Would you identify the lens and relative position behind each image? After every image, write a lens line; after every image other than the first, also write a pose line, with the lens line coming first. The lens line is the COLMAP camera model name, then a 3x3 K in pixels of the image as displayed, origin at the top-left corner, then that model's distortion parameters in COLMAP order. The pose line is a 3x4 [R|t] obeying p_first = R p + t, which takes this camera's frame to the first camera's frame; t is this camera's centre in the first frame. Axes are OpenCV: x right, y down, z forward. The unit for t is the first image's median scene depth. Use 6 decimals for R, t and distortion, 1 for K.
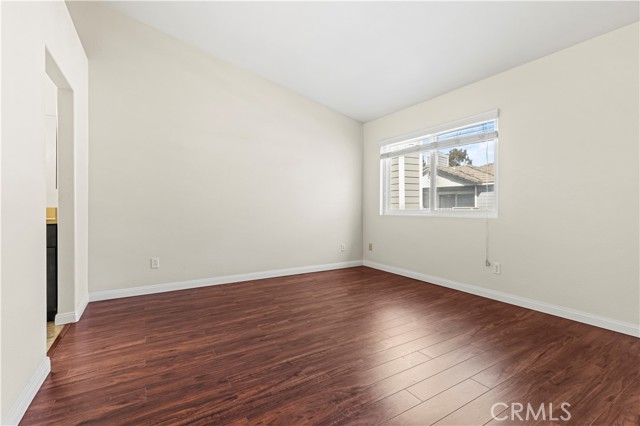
lens RADIAL K [[289.4, 0, 316.6], [0, 289.4, 206.9], [0, 0, 1]] dist [-0.001485, -0.000167]
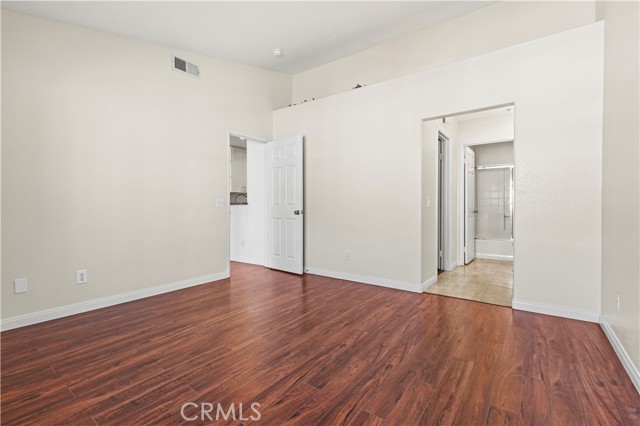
lens RADIAL K [[289.4, 0, 316.6], [0, 289.4, 206.9], [0, 0, 1]] dist [-0.001485, -0.000167]
pose [[-0.925749, 0.000432, -0.378138, 0.327352], [0.001787, 0.999993, -0.003233, 0.008622], [0.378134, -0.003669, -0.925743, 1.965628]]
